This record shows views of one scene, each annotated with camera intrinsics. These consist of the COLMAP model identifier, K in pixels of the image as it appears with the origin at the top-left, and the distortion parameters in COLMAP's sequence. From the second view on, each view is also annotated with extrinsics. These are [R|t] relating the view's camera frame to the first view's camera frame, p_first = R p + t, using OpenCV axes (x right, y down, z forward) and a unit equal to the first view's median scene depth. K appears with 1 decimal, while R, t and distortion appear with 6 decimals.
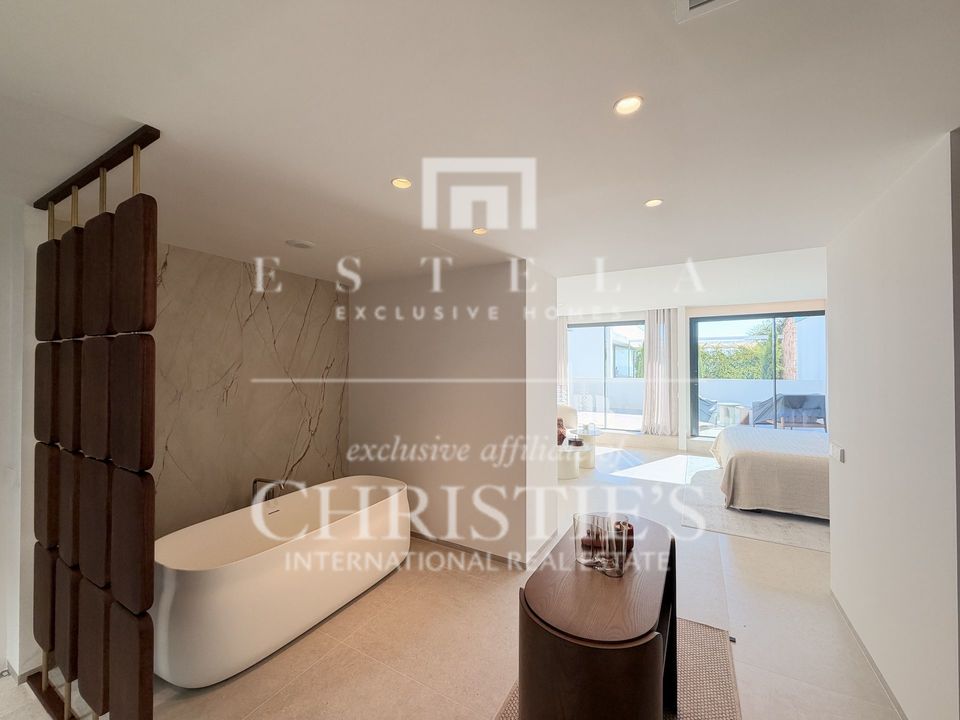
lens RADIAL K [[384.4, 0, 475.4], [0, 384.4, 359.1], [0, 0, 1]] dist [-0.000110, 0.000064]
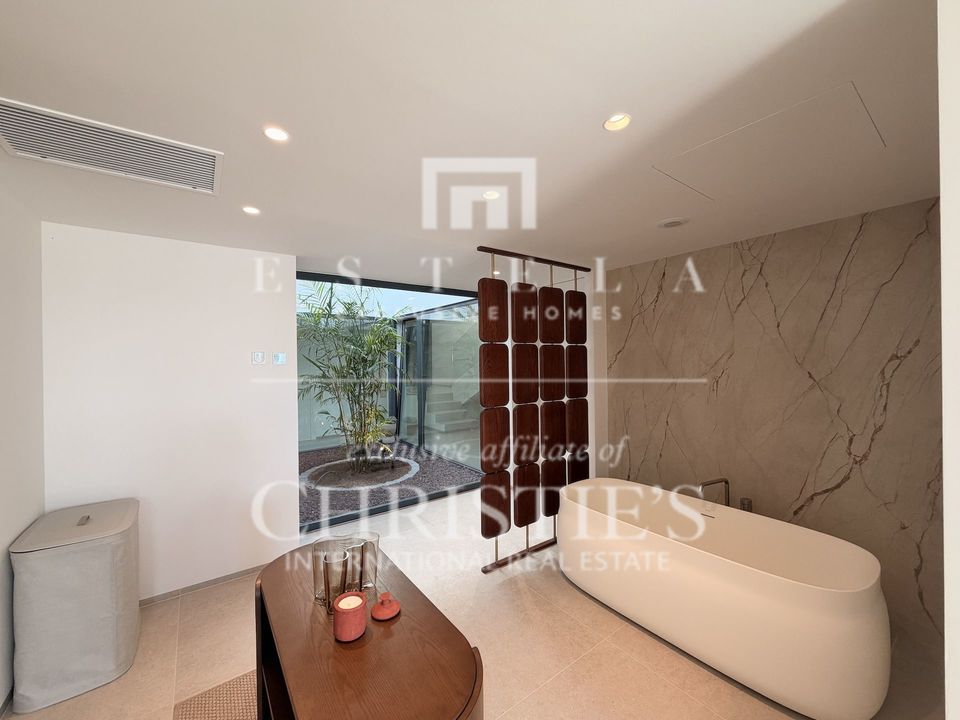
lens RADIAL K [[384.4, 0, 482.0], [0, 384.4, 360.1], [0, 0, 1]] dist [-0.000110, 0.000064]
pose [[-0.400788, 0.010732, -0.916108, 0.418243], [0.029856, 0.999553, -0.001352, 0.009309], [0.915684, -0.027893, -0.400930, 0.700411]]
